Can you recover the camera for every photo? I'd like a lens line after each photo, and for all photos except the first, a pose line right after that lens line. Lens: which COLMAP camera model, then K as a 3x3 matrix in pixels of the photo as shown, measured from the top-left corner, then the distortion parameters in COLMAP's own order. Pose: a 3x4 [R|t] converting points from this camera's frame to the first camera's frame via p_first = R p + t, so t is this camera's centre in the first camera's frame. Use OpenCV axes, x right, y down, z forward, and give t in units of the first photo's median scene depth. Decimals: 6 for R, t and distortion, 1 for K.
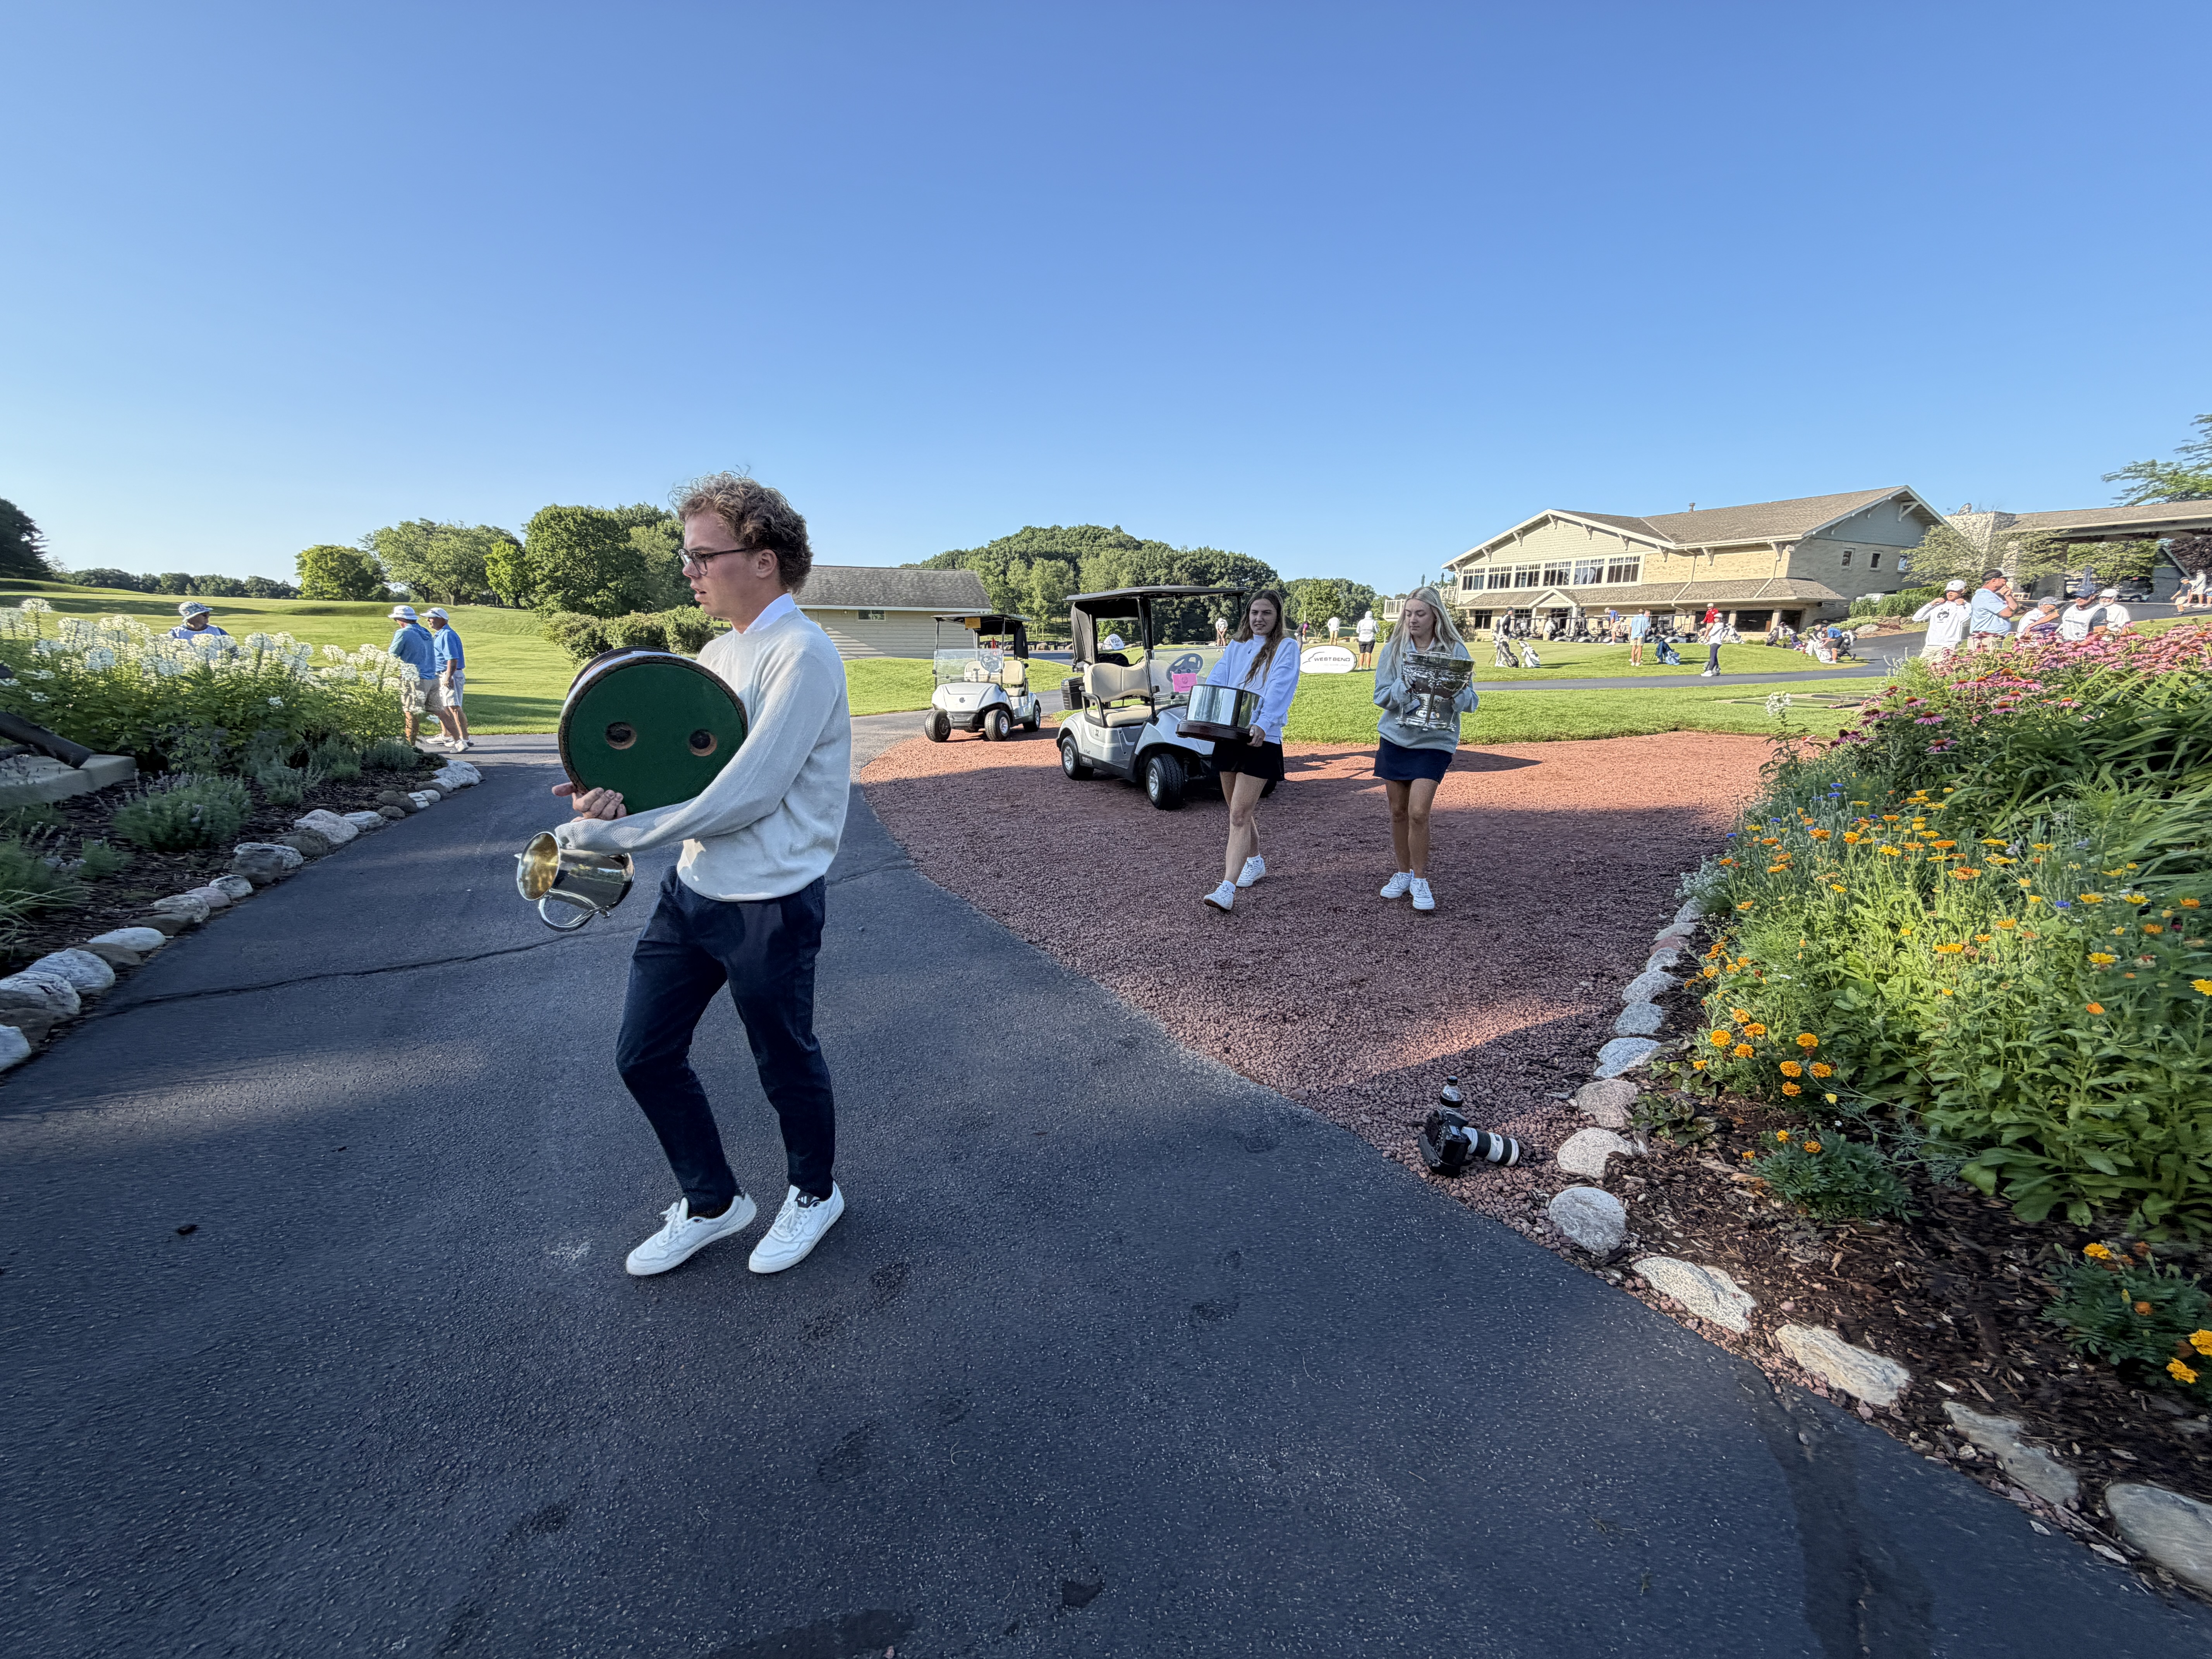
lens RADIAL K [[888.1, 0, 1110.7], [0, 888.1, 822.1], [0, 0, 1]] dist [-0.022324, -0.000112]
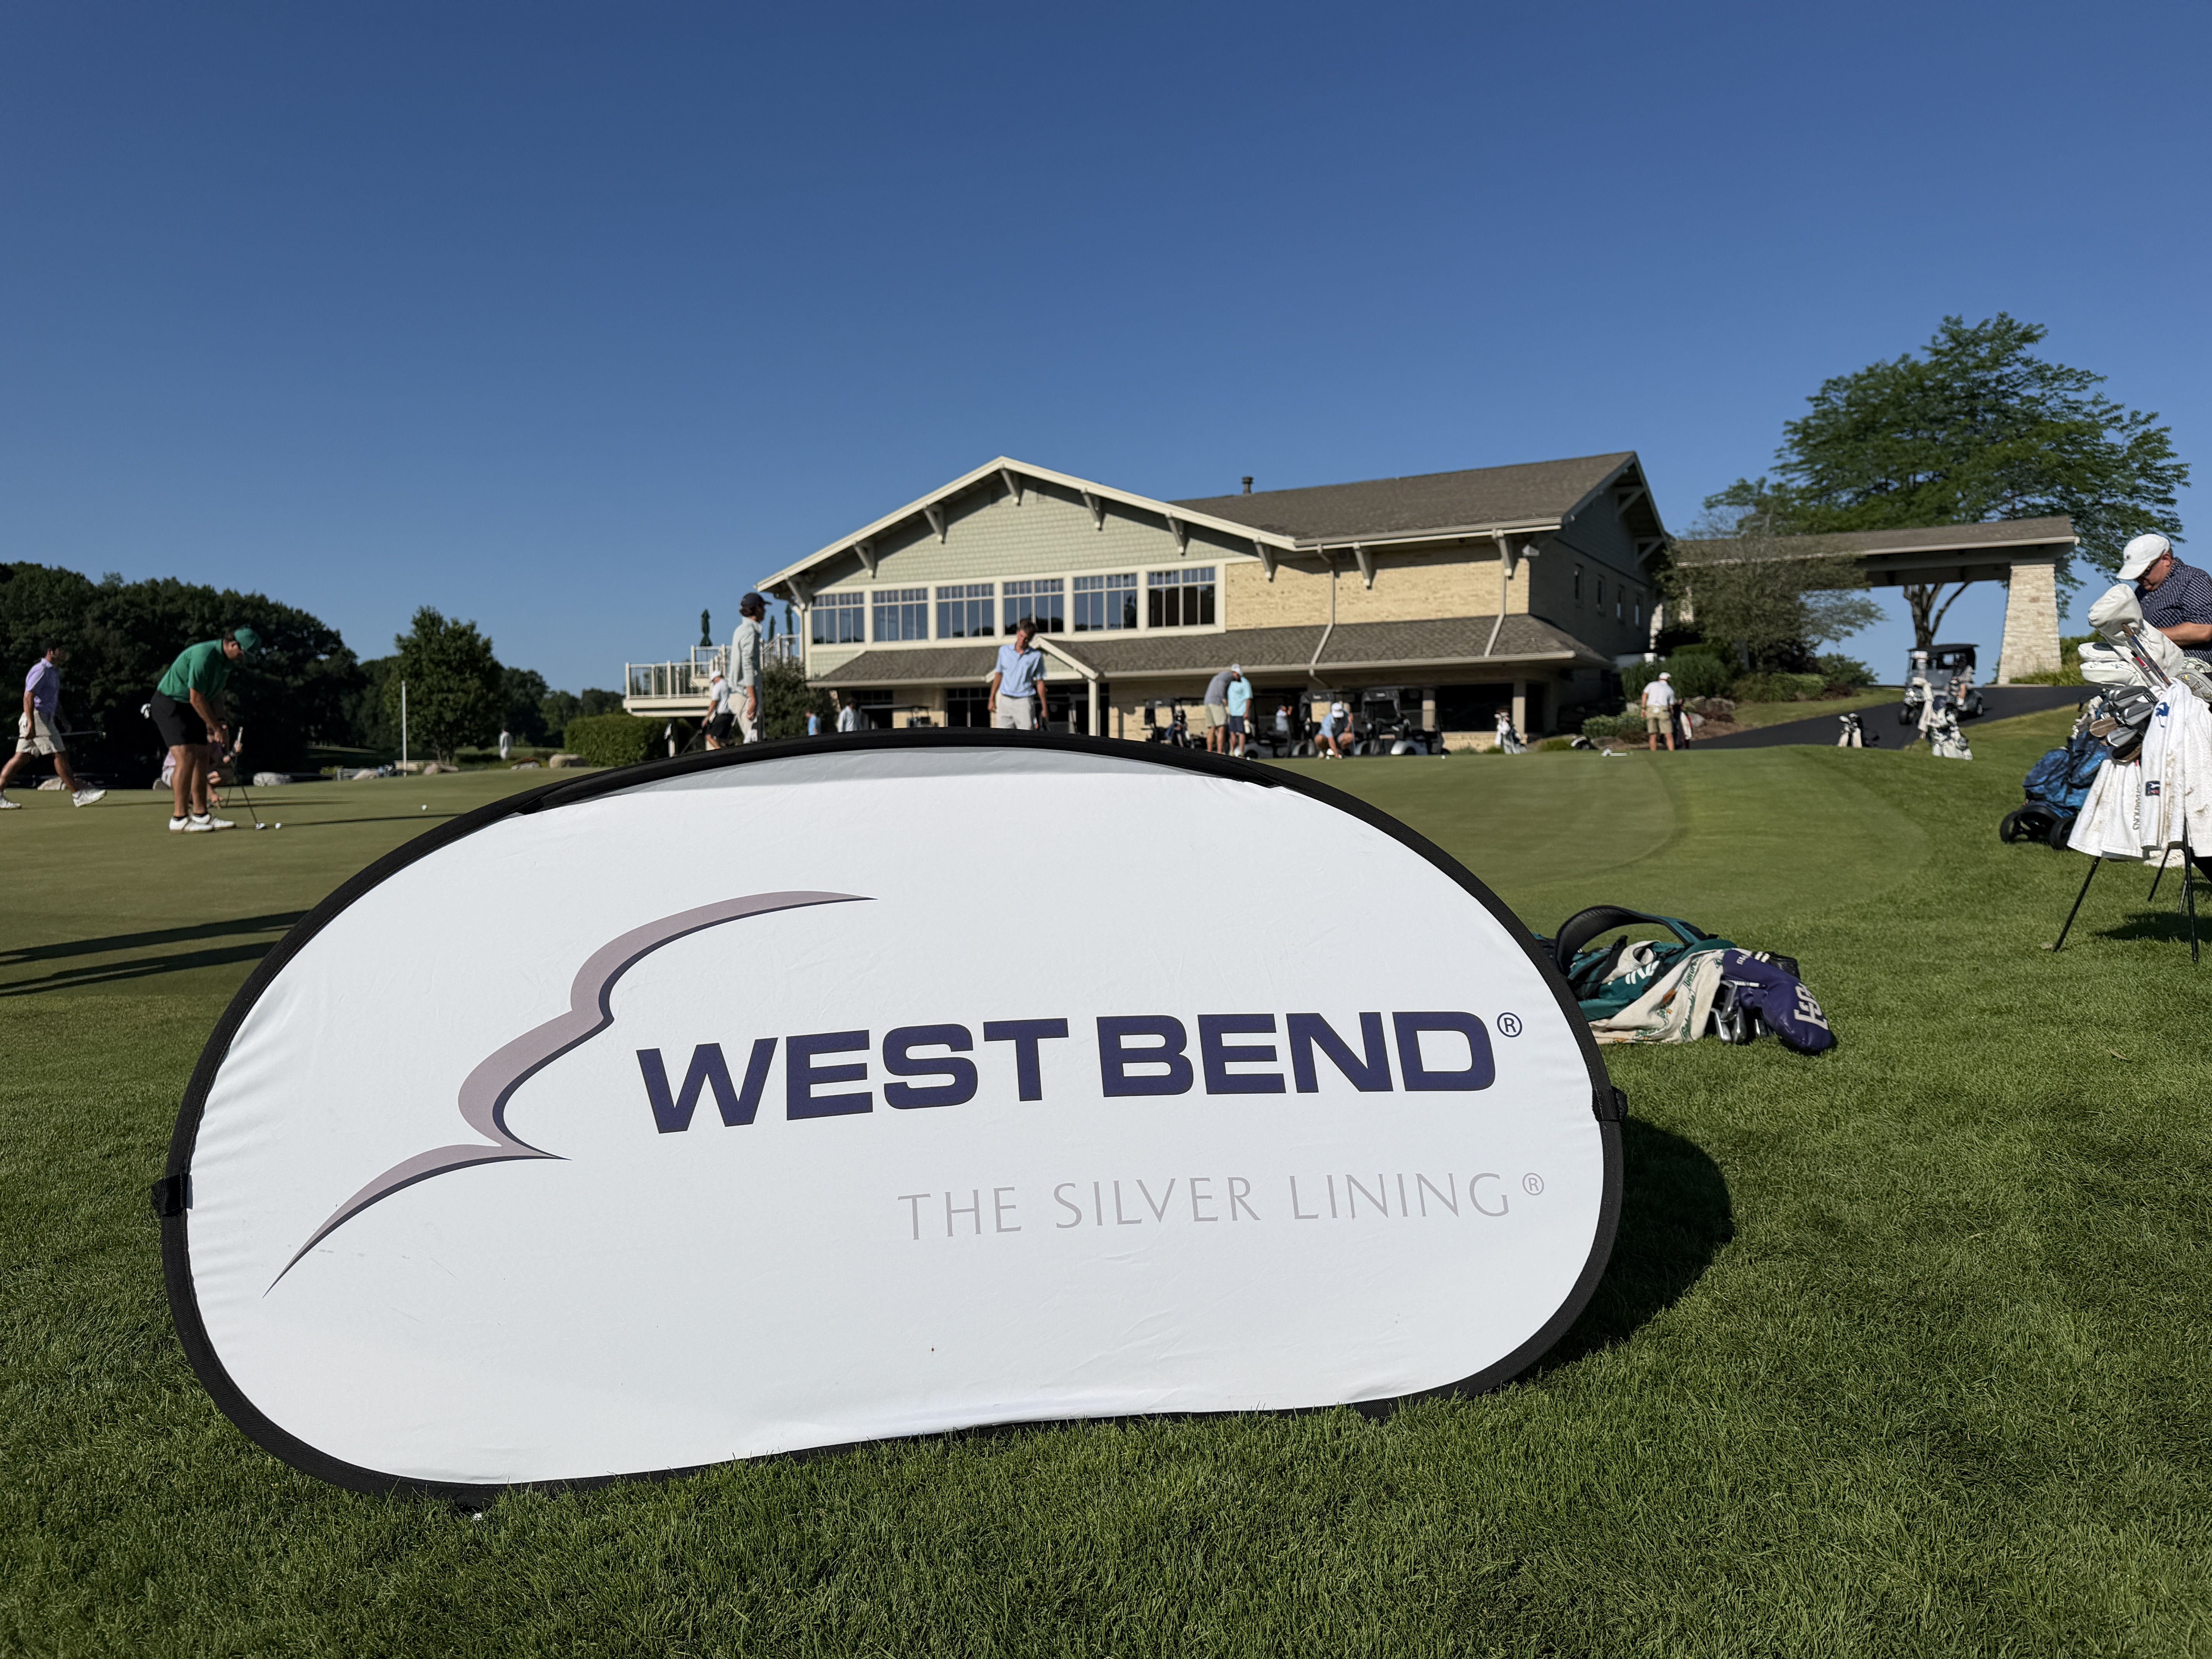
lens RADIAL K [[1550.8, 0, 1114.0], [0, 1550.8, 821.1], [0, 0, 1]] dist [-0.000453, -0.001308]
pose [[0.805770, -0.036574, 0.591098, 0.091843], [0.136431, 0.982709, -0.125174, -0.083908], [-0.576300, 0.181506, 0.796828, 0.415054]]
